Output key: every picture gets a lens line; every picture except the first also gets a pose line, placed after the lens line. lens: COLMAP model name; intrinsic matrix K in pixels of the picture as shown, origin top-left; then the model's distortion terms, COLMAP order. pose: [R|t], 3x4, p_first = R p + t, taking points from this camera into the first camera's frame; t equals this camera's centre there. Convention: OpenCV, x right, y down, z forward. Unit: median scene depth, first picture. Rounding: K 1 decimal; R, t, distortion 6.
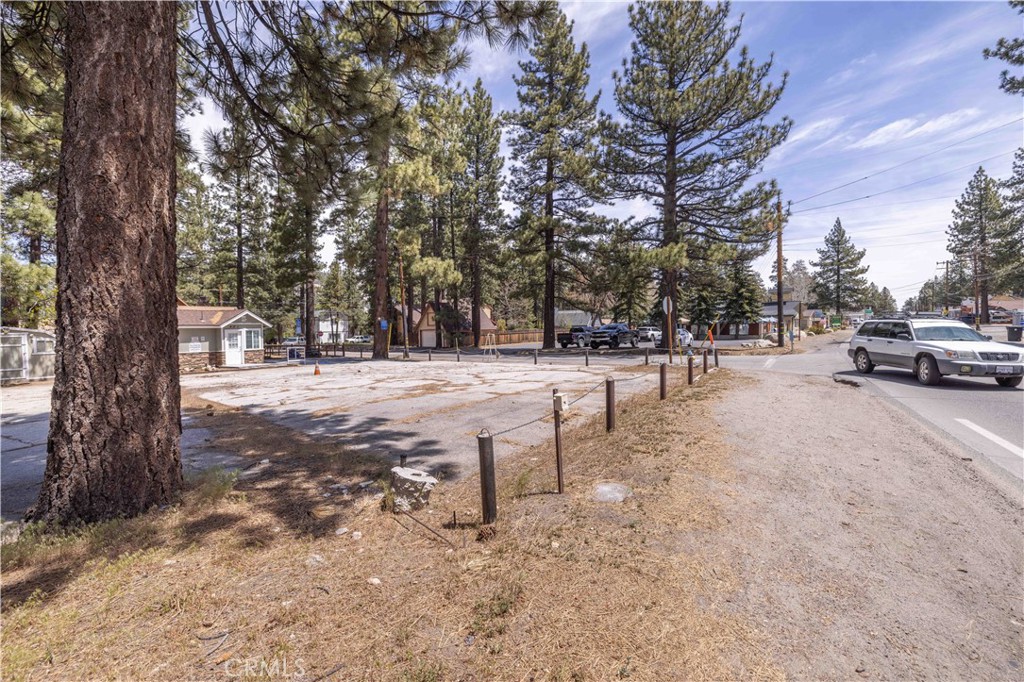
lens RADIAL K [[427.6, 0, 510.3], [0, 427.6, 336.3], [0, 0, 1]] dist [-0.000604, -0.000140]
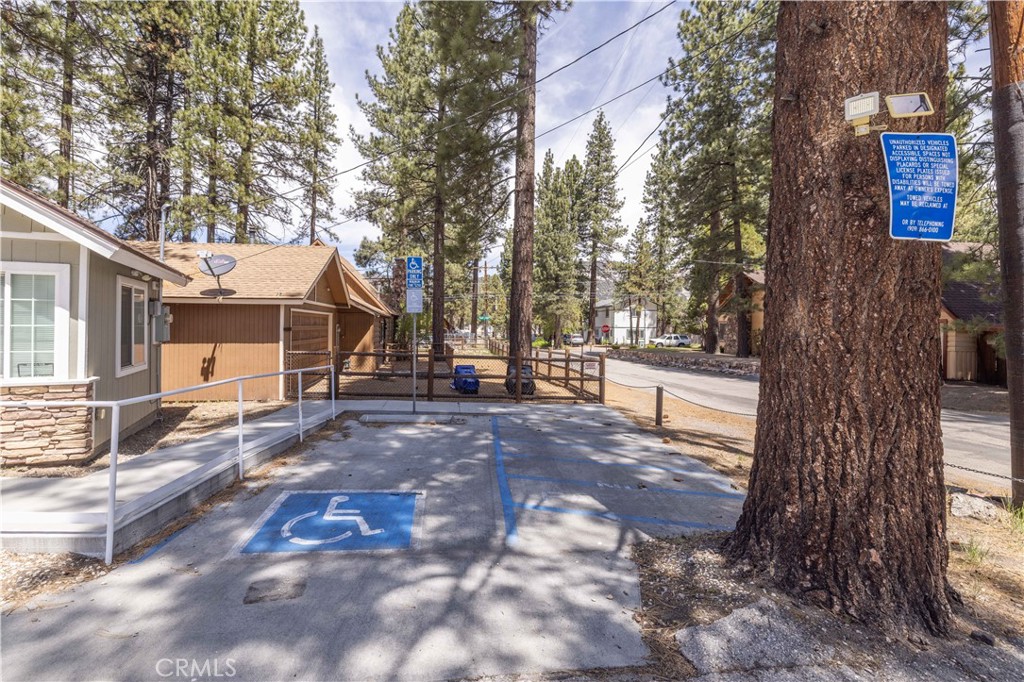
lens RADIAL K [[465.3, 0, 482.7], [0, 465.3, 328.2], [0, 0, 1]] dist [-0.000005, 0.000064]
pose [[0.741453, 0.022606, -0.670624, -0.325504], [-0.033848, 0.999420, -0.003734, 0.002766], [0.670150, 0.025468, 0.741788, 0.973467]]
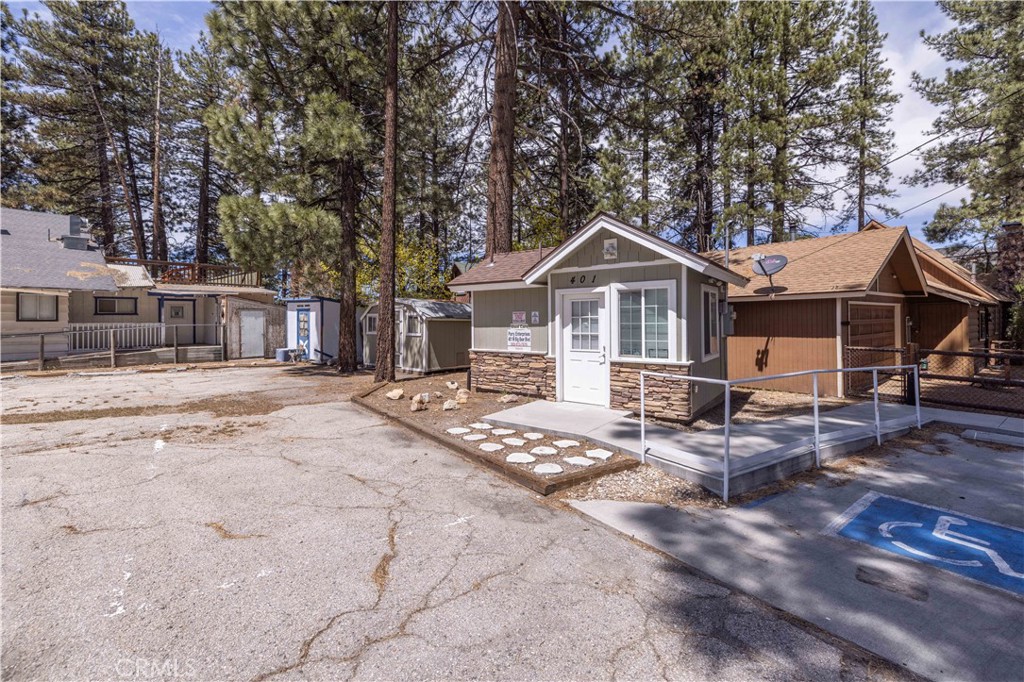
lens RADIAL K [[438.0, 0, 501.2], [0, 438.0, 315.0], [0, 0, 1]] dist [-0.000217, -0.000267]
pose [[-0.196785, 0.003939, -0.980439, -0.311947], [-0.010002, 0.999932, 0.006025, 0.001520], [0.980396, 0.010992, -0.196733, 0.951376]]
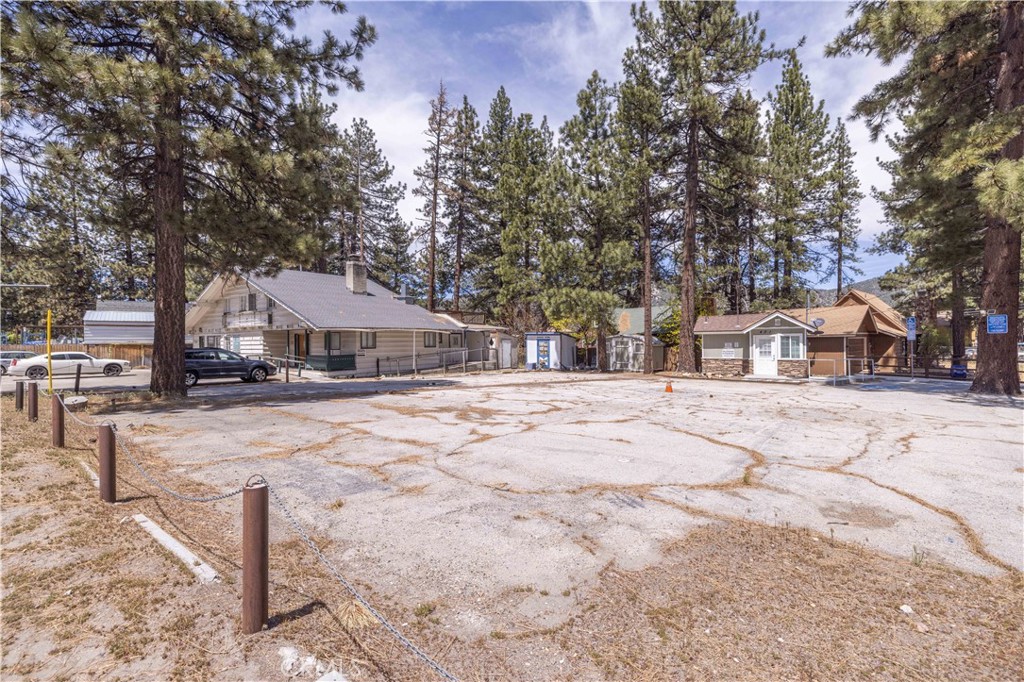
lens RADIAL K [[453.0, 0, 510.4], [0, 453.0, 340.9], [0, 0, 1]] dist [0.001341, -0.000311]
pose [[-0.114194, 0.012882, -0.993375, 0.315042], [-0.006826, 0.999882, 0.013751, -0.012309], [0.993435, 0.008351, -0.114093, 0.557606]]
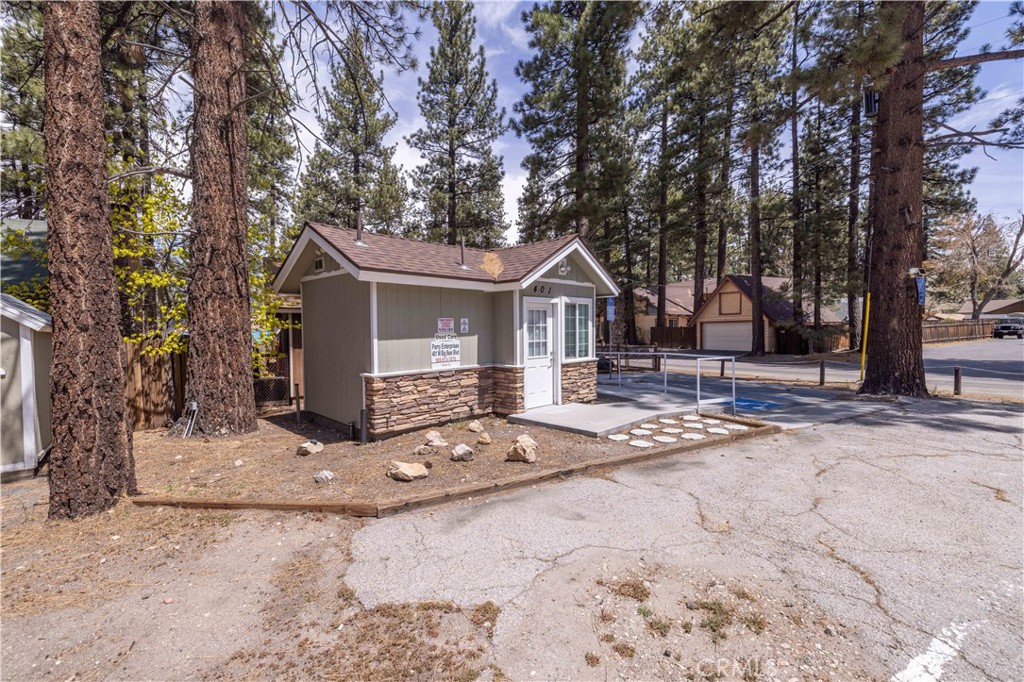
lens RADIAL K [[427.6, 0, 510.3], [0, 427.6, 336.3], [0, 0, 1]] dist [-0.000604, -0.000140]
pose [[0.947309, 0.014138, -0.320008, -0.535793], [-0.012581, 0.999897, 0.006932, 0.010122], [0.320073, -0.002541, 0.947389, 0.653002]]
